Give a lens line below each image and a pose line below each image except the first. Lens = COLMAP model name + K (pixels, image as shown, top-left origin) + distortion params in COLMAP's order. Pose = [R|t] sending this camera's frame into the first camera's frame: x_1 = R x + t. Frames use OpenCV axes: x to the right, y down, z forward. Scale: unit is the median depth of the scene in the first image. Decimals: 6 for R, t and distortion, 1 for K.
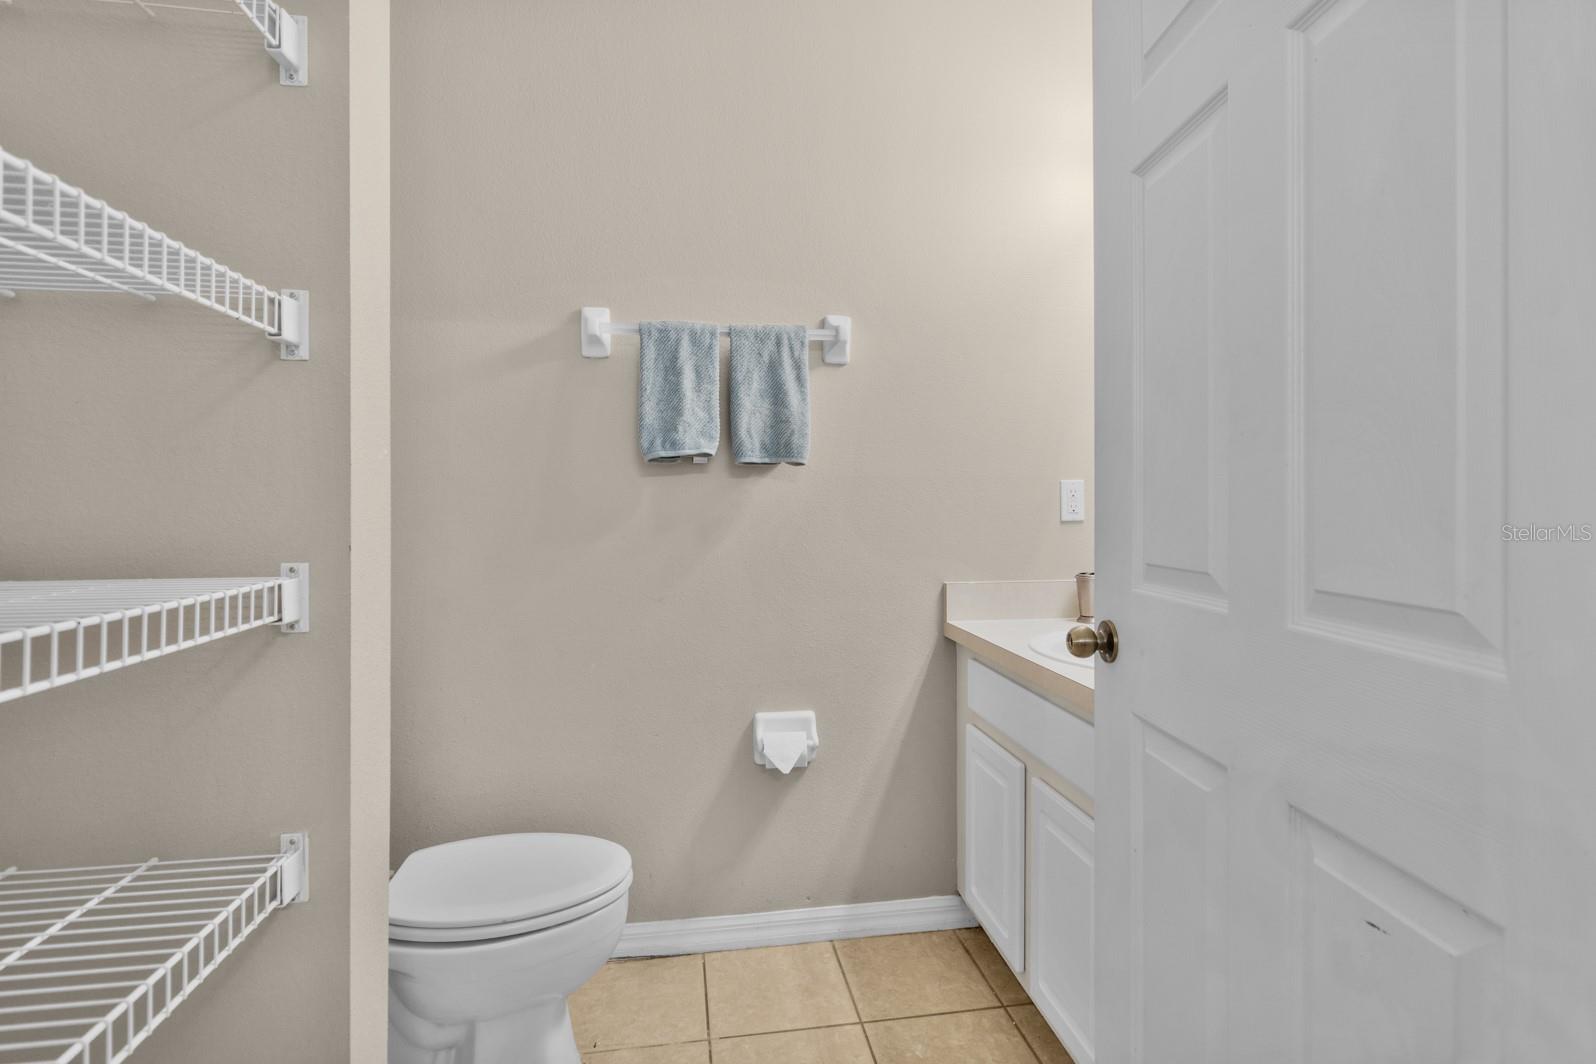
lens RADIAL K [[787.3, 0, 796.8], [0, 787.3, 522.3], [0, 0, 1]] dist [0.005949, -0.000374]
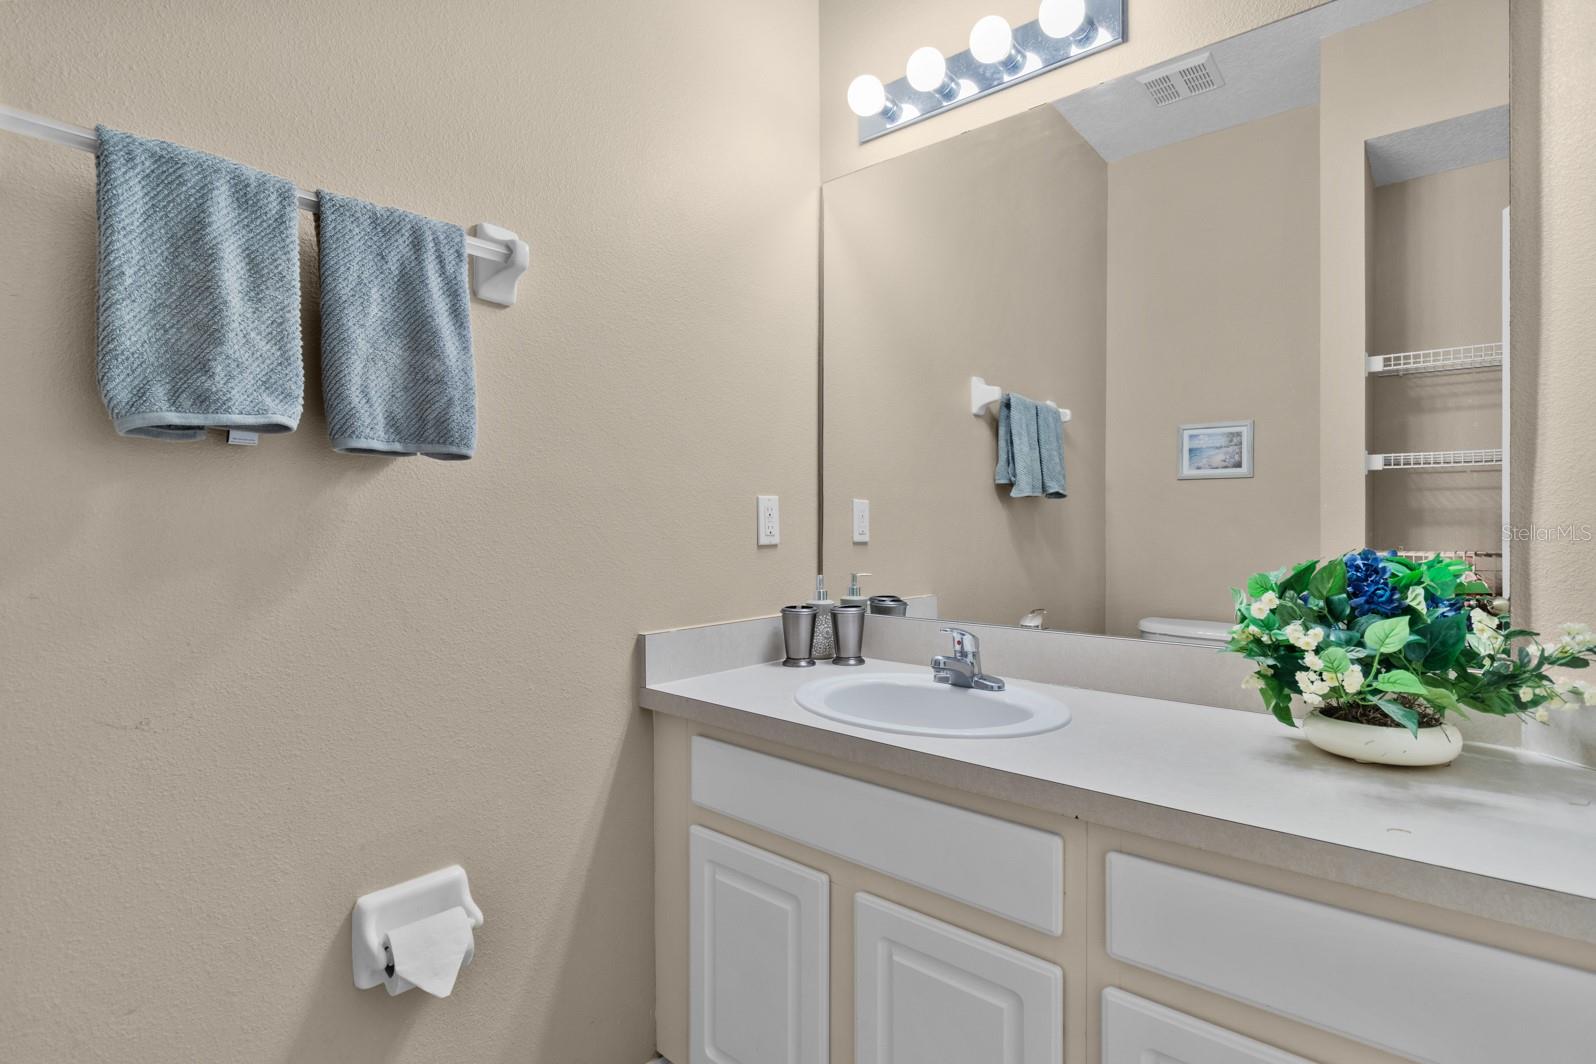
lens RADIAL K [[787.3, 0, 801.5], [0, 787.3, 529.4], [0, 0, 1]] dist [0.005949, -0.000374]
pose [[0.764555, -0.003291, 0.644551, -0.181716], [0.012103, 0.999884, -0.009251, -0.011249], [-0.644445, 0.014874, 0.764506, 0.385915]]
